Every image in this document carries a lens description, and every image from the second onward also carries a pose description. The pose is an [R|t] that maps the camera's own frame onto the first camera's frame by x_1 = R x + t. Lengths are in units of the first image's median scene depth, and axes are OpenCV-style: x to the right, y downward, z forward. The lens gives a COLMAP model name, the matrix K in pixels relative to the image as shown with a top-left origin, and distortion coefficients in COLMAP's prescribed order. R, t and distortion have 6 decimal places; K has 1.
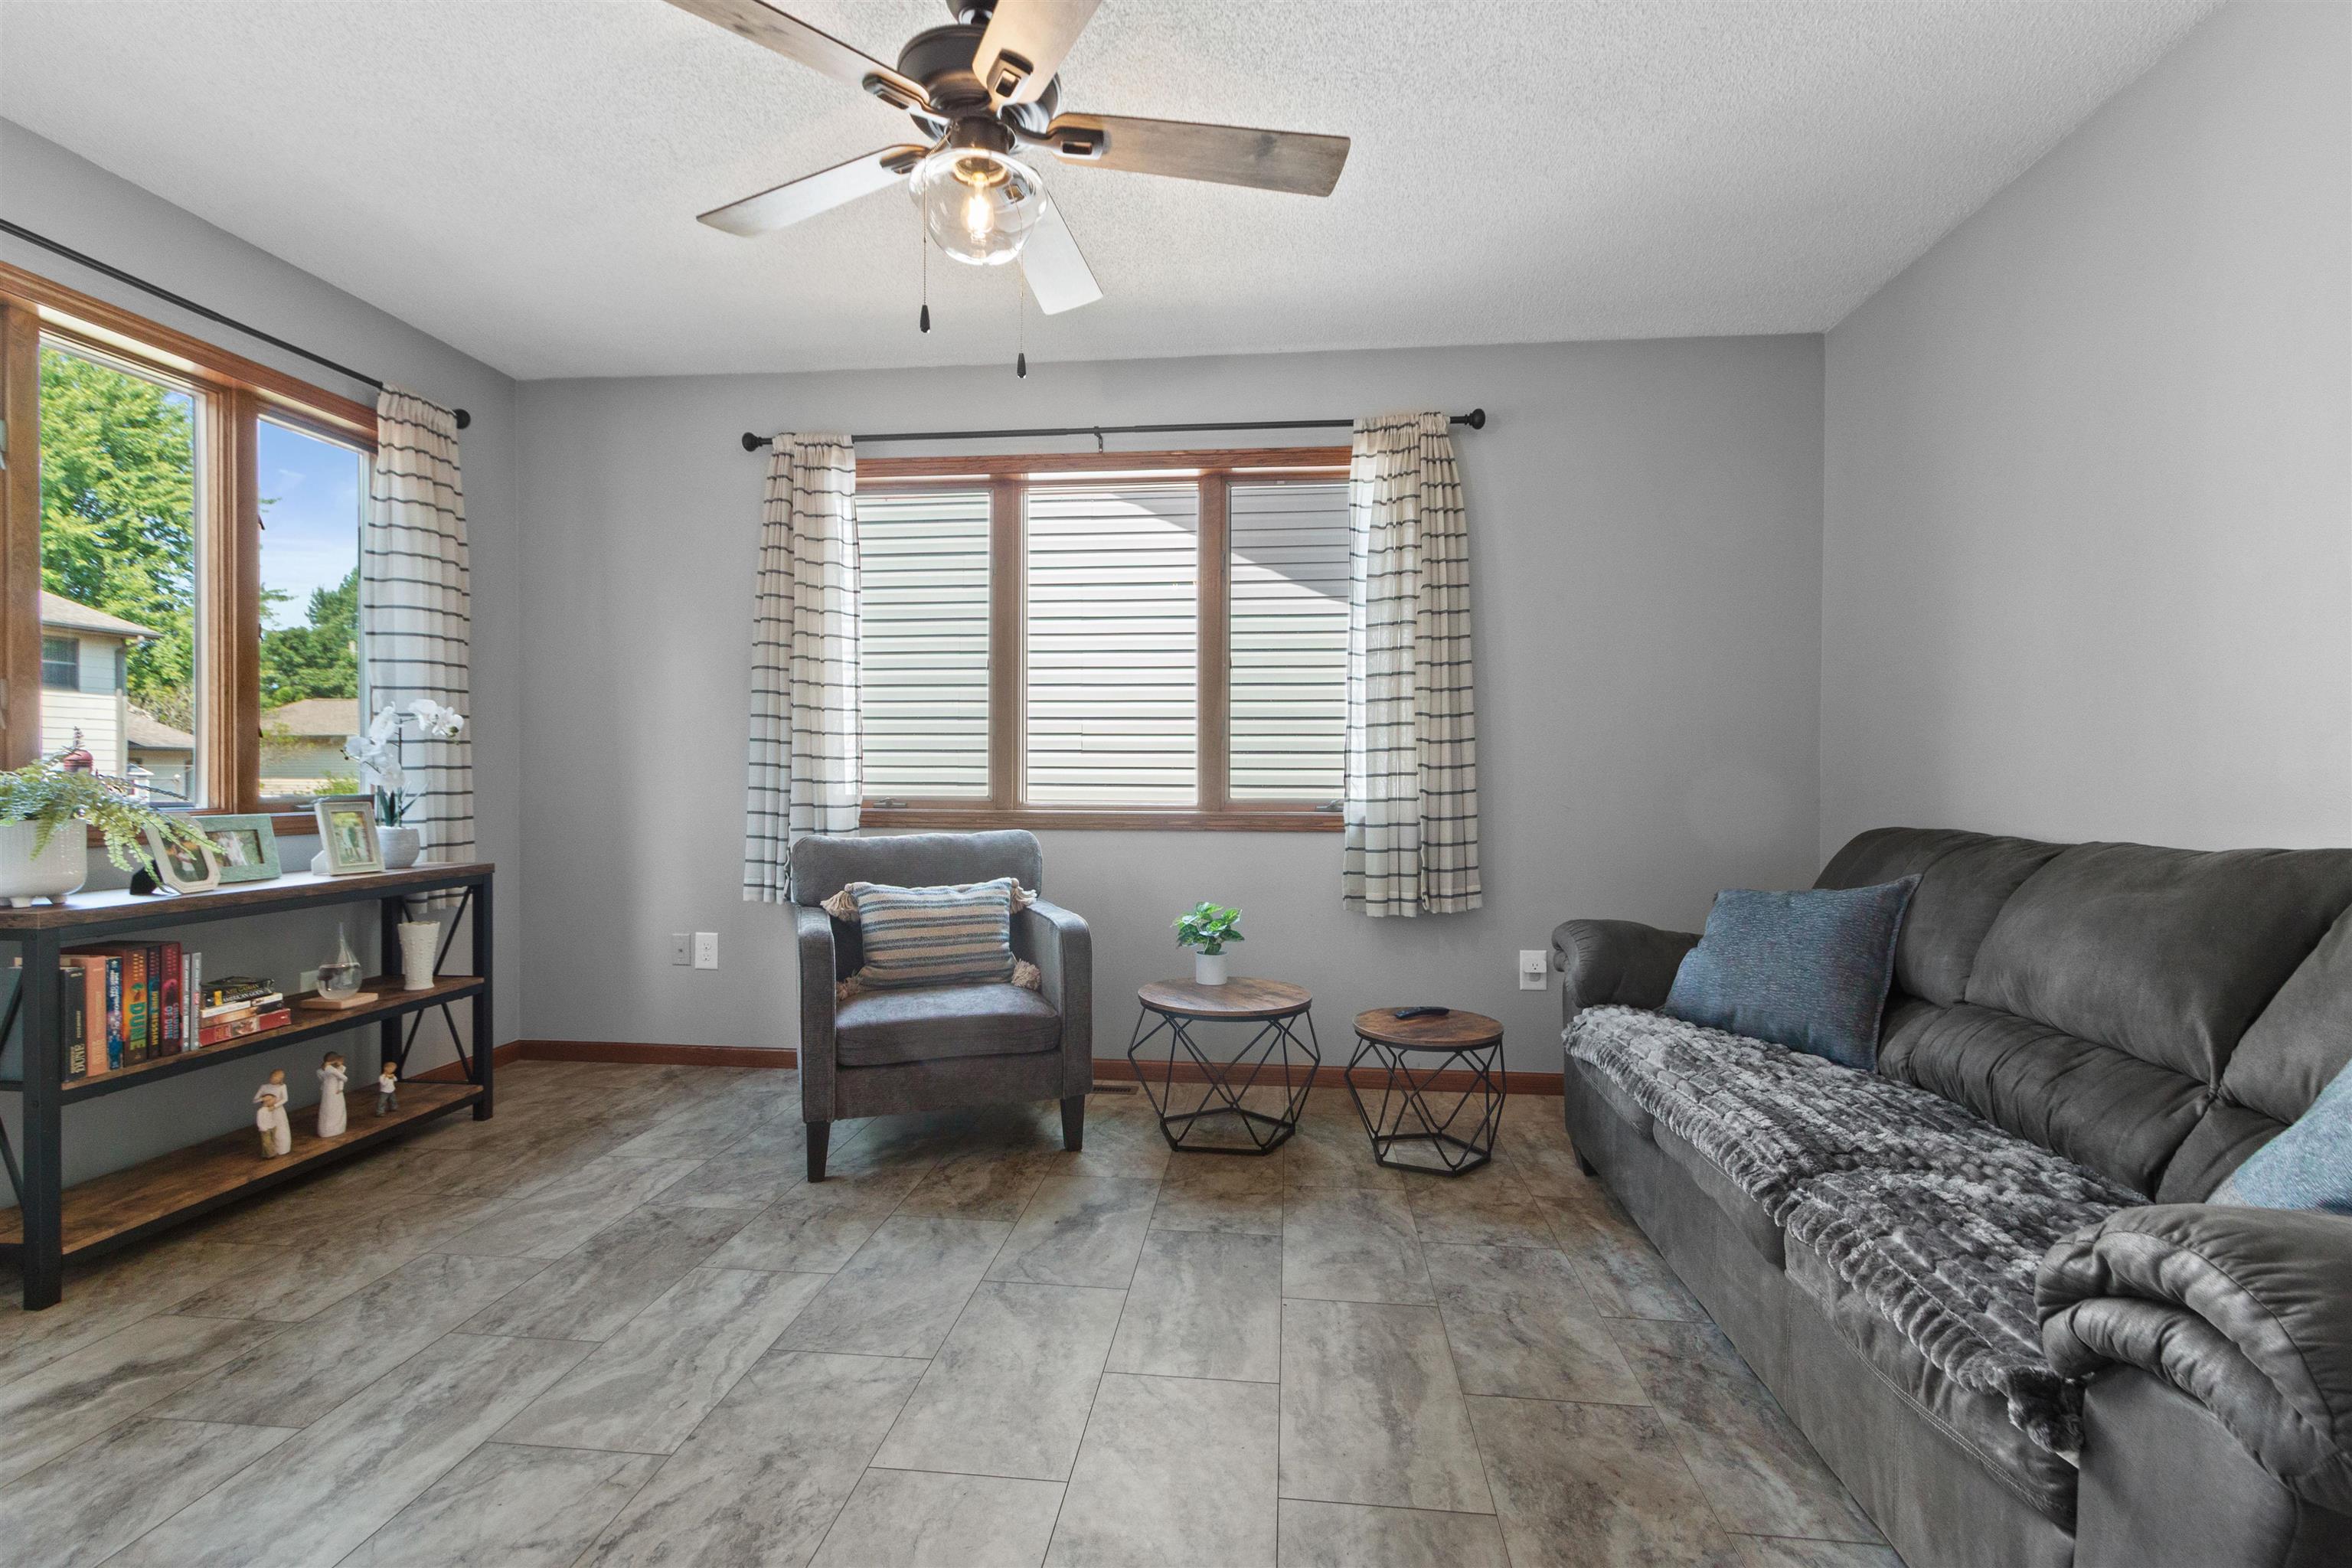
lens RADIAL K [[1081.1, 0, 1169.5], [0, 1081.1, 793.8], [0, 0, 1]] dist [0.001701, 0.000076]
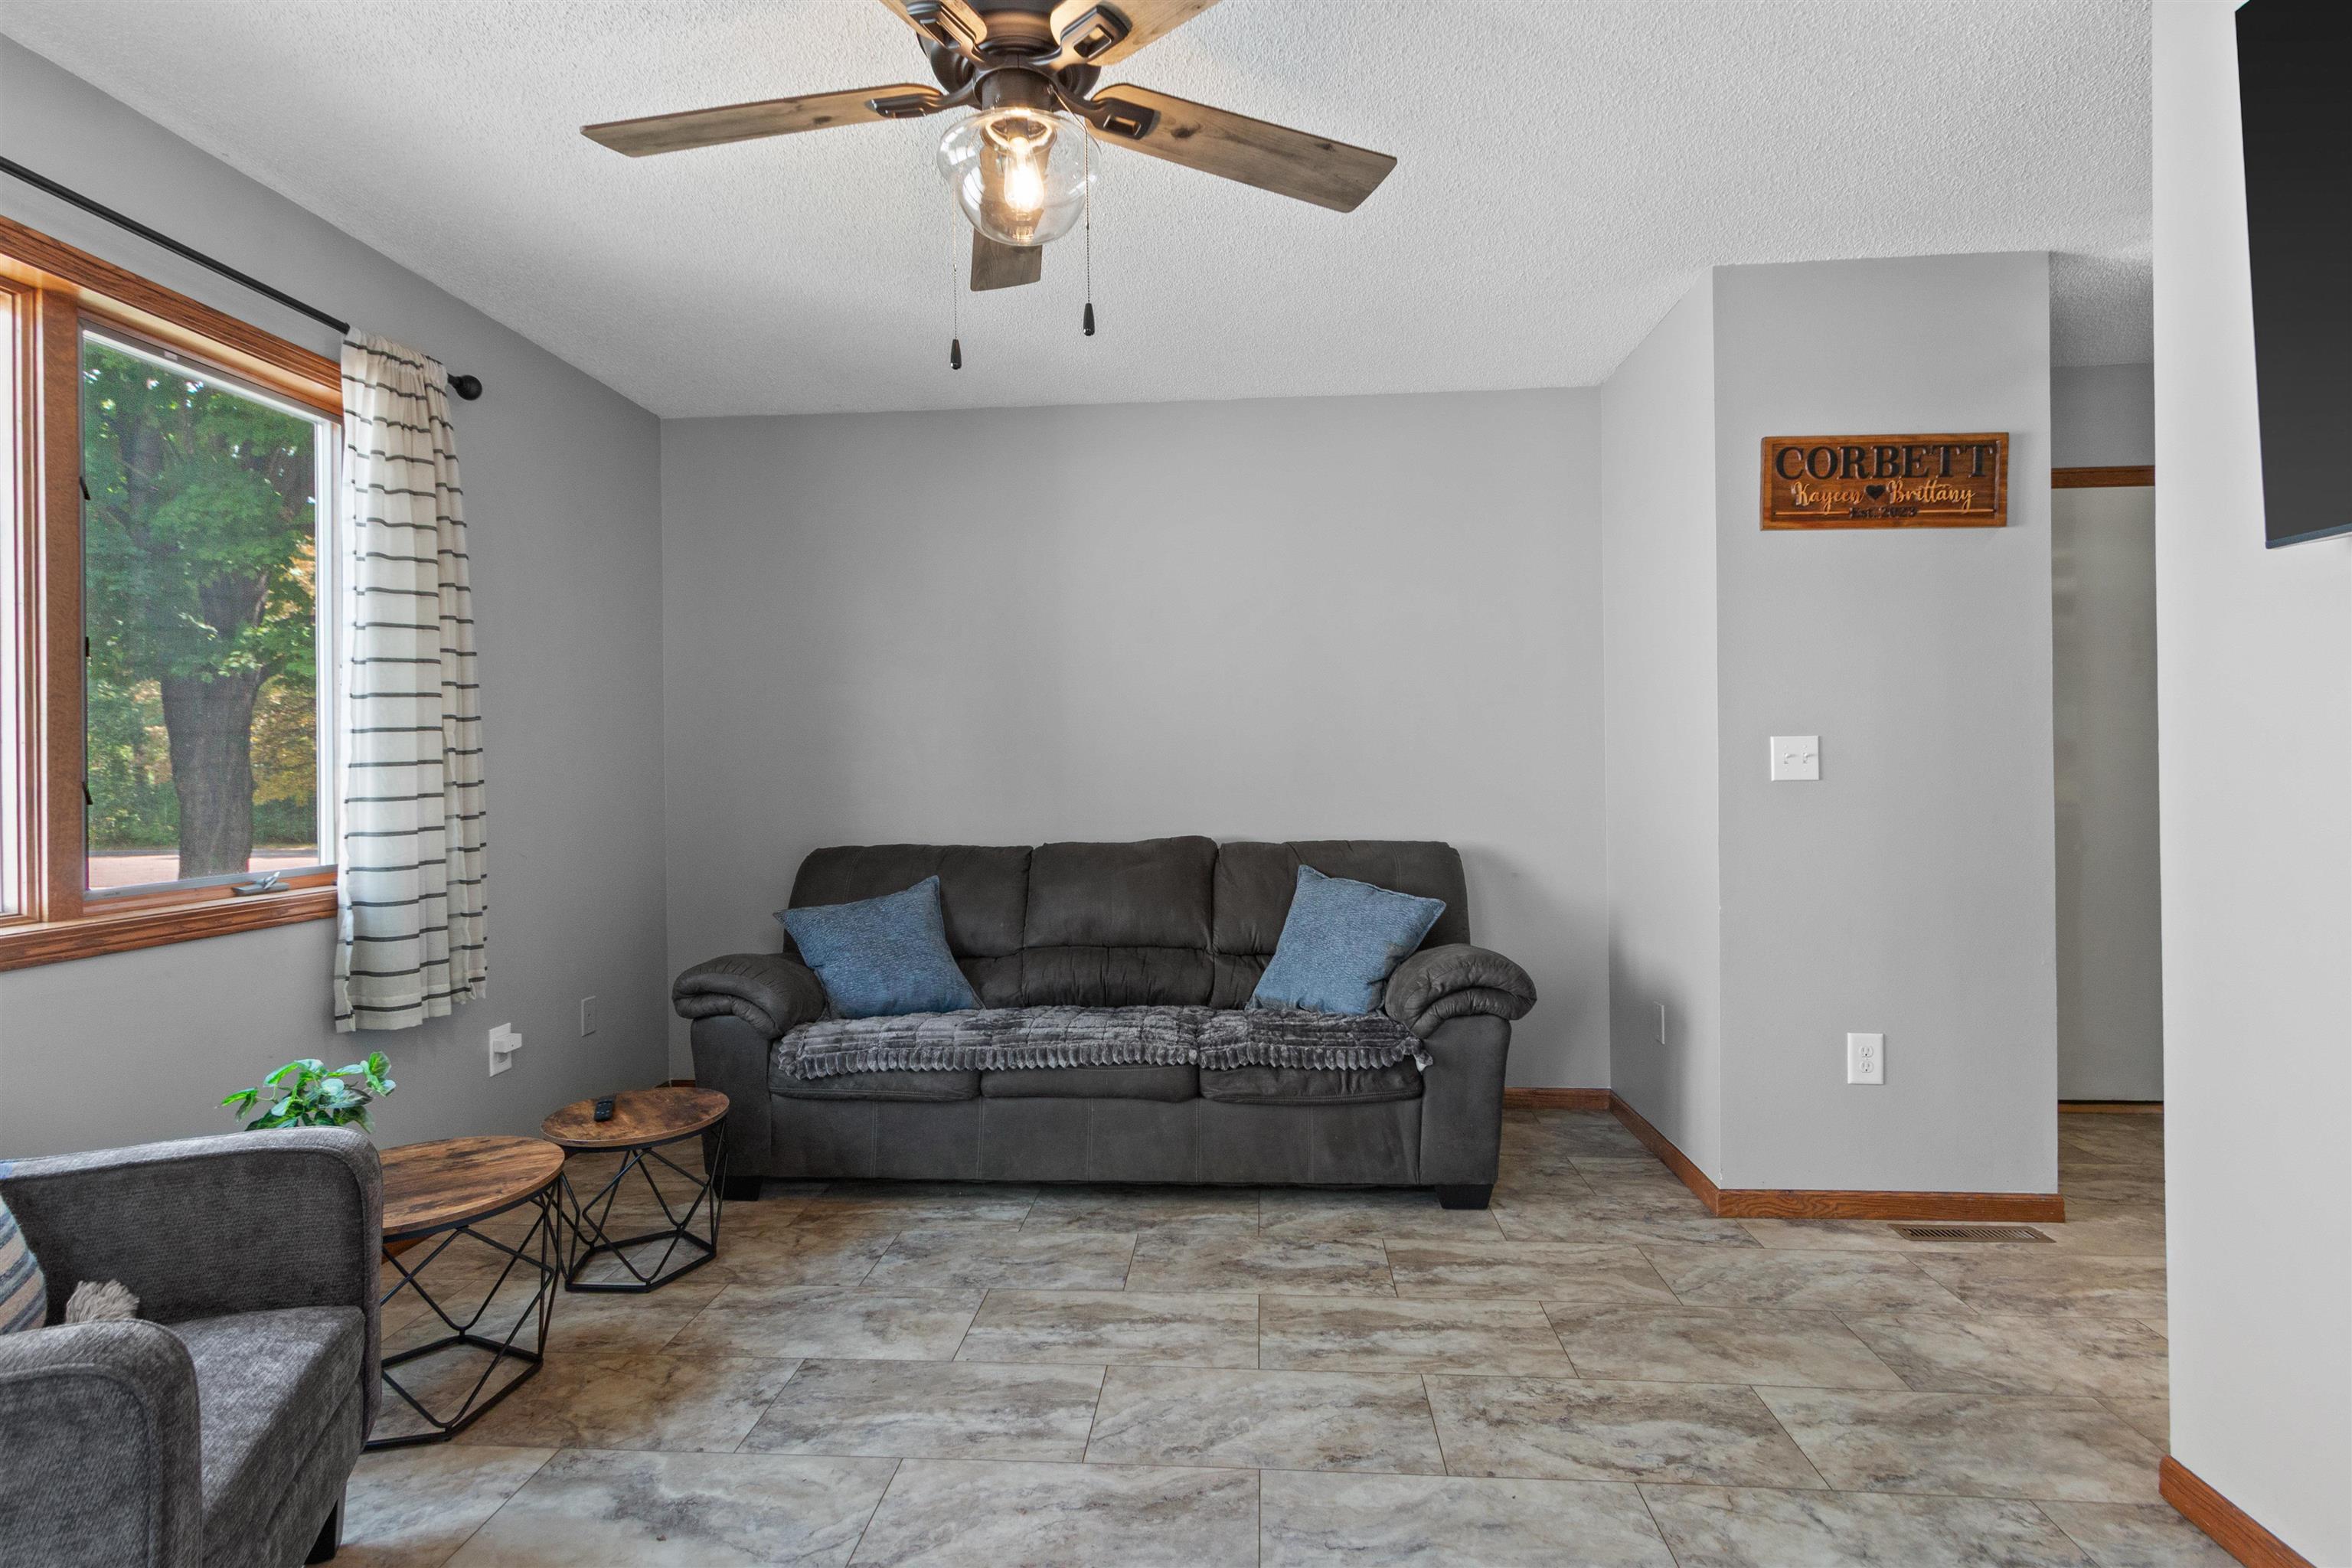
lens RADIAL K [[1124.3, 0, 1179.6], [0, 1124.3, 767.8], [0, 0, 1]] dist [0.003488, 0.000263]
pose [[-0.045900, -0.006928, 0.998922, -0.779159], [0.021538, 0.999737, 0.007923, -0.073560], [-0.998714, 0.021879, -0.045739, 0.674654]]
